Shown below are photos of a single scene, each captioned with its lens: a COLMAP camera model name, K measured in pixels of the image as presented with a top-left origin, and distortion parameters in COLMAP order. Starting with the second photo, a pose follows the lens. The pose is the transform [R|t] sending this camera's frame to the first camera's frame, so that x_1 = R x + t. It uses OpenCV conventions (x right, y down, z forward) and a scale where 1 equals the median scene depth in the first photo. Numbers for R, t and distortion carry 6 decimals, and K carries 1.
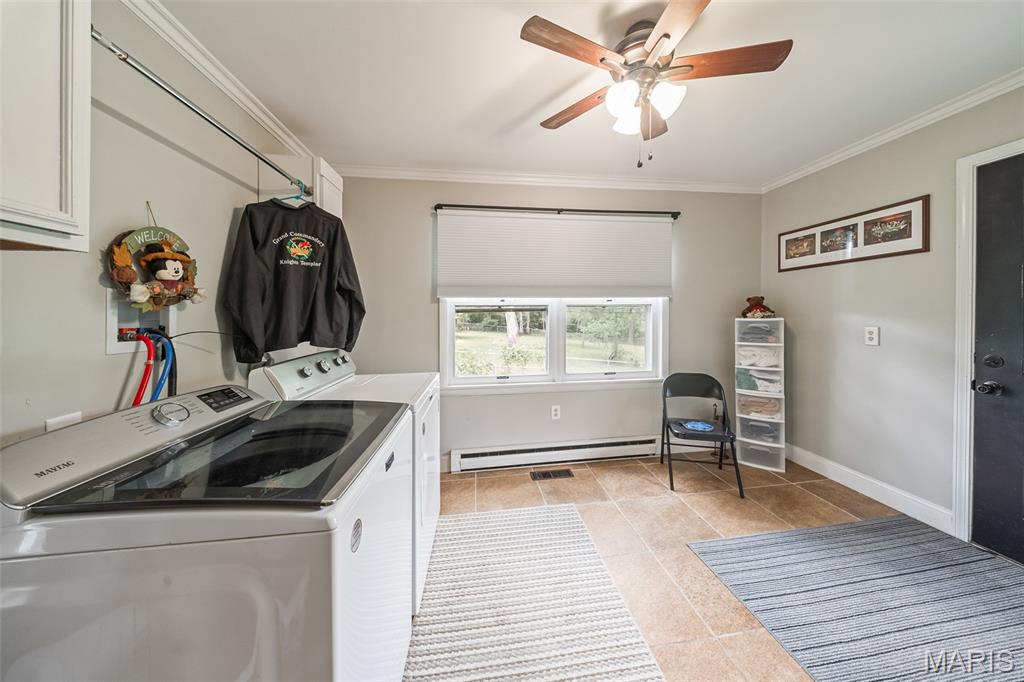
lens RADIAL K [[314.0, 0, 520.9], [0, 314.0, 297.9], [0, 0, 1]] dist [-0.001659, -0.000242]
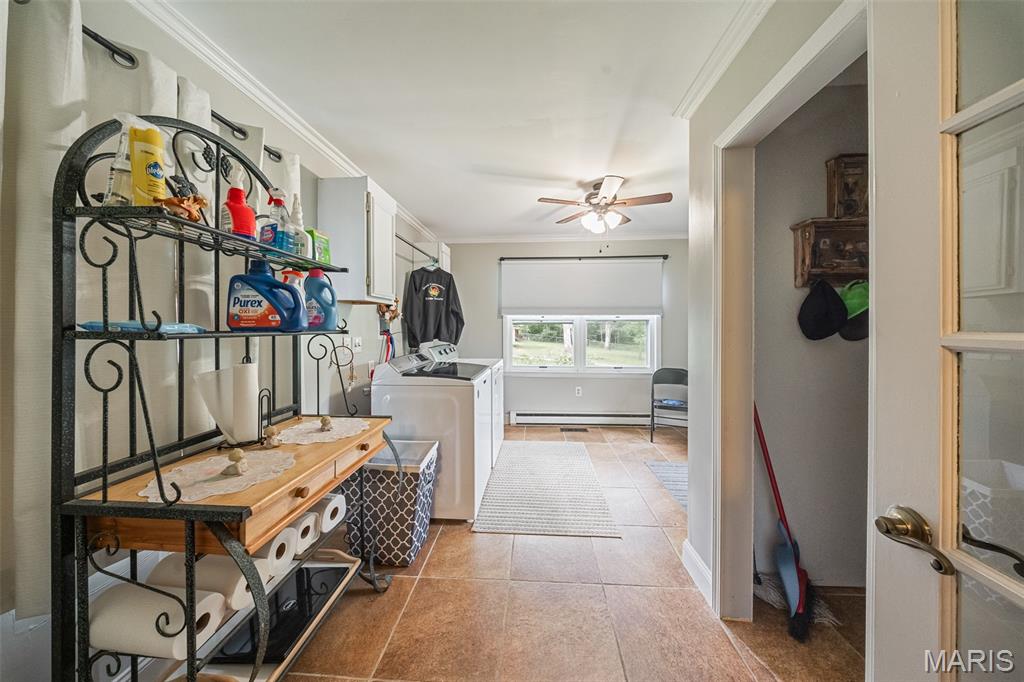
lens RADIAL K [[314.0, 0, 520.2], [0, 314.0, 323.4], [0, 0, 1]] dist [-0.001659, -0.000242]
pose [[0.980590, 0.008306, -0.195891, 0.155692], [0.000344, 0.999028, 0.044085, -0.032239], [0.196067, -0.043296, 0.979634, -0.610110]]
